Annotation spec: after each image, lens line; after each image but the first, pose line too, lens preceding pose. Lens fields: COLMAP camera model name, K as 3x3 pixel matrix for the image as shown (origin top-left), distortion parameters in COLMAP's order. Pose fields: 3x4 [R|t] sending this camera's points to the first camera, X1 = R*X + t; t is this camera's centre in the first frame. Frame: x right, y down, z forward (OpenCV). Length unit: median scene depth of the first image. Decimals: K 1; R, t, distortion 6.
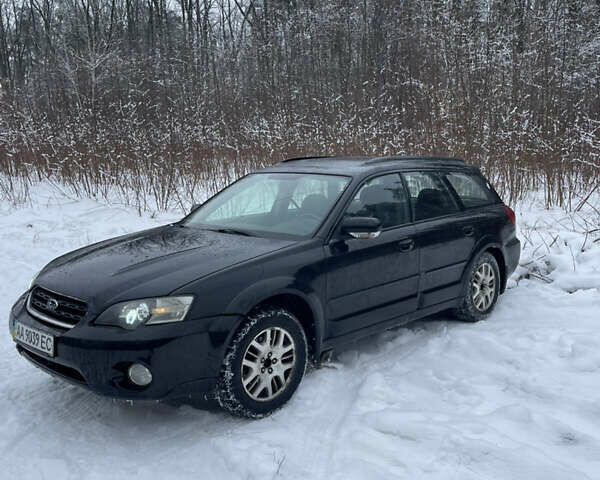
lens RADIAL K [[608.8, 0, 286.4], [0, 608.8, 241.6], [0, 0, 1]] dist [0.050336, -0.024693]
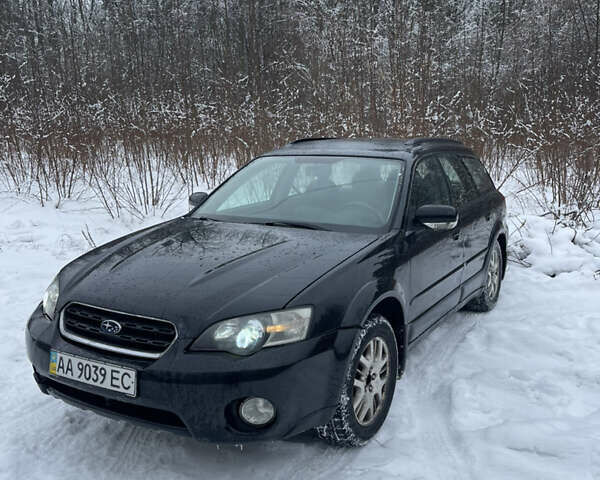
lens RADIAL K [[608.8, 0, 286.4], [0, 608.8, 241.6], [0, 0, 1]] dist [0.050336, -0.024693]
pose [[0.972299, -0.029392, 0.231885, -0.333301], [0.024006, 0.999373, 0.026019, -0.017539], [-0.232505, -0.019732, 0.972395, 0.205171]]
